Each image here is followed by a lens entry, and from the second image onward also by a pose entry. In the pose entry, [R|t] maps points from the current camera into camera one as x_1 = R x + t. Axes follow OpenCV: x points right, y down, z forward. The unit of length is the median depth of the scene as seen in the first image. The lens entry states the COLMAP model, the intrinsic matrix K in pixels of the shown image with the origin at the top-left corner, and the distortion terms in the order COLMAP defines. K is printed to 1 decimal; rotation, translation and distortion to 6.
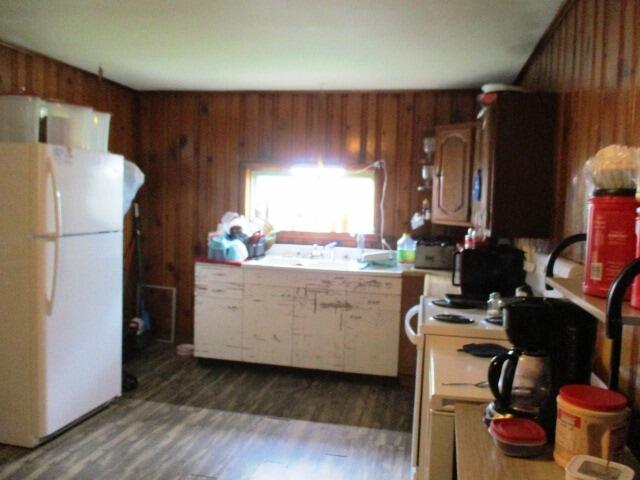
lens RADIAL K [[541.4, 0, 320.0], [0, 541.4, 240.0], [0, 0, 1]] dist [-0.043687, 0.011765]
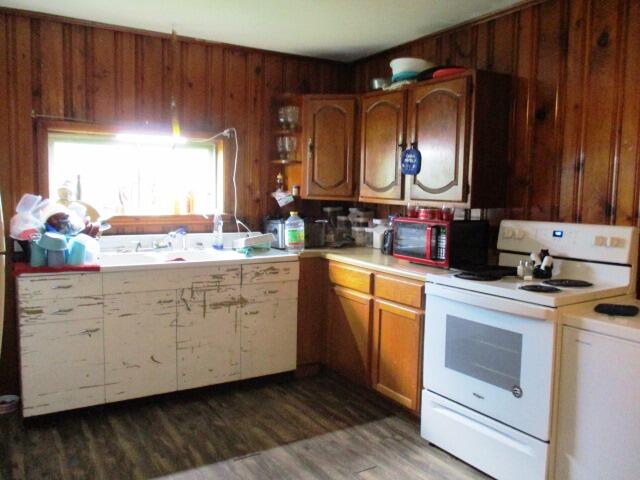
lens RADIAL K [[541.4, 0, 320.0], [0, 541.4, 240.0], [0, 0, 1]] dist [-0.043687, 0.011765]
pose [[0.721086, -0.086141, 0.687469, -0.425328], [0.055434, 0.996233, 0.066684, -0.022118], [-0.690624, -0.009976, 0.723145, 0.309100]]
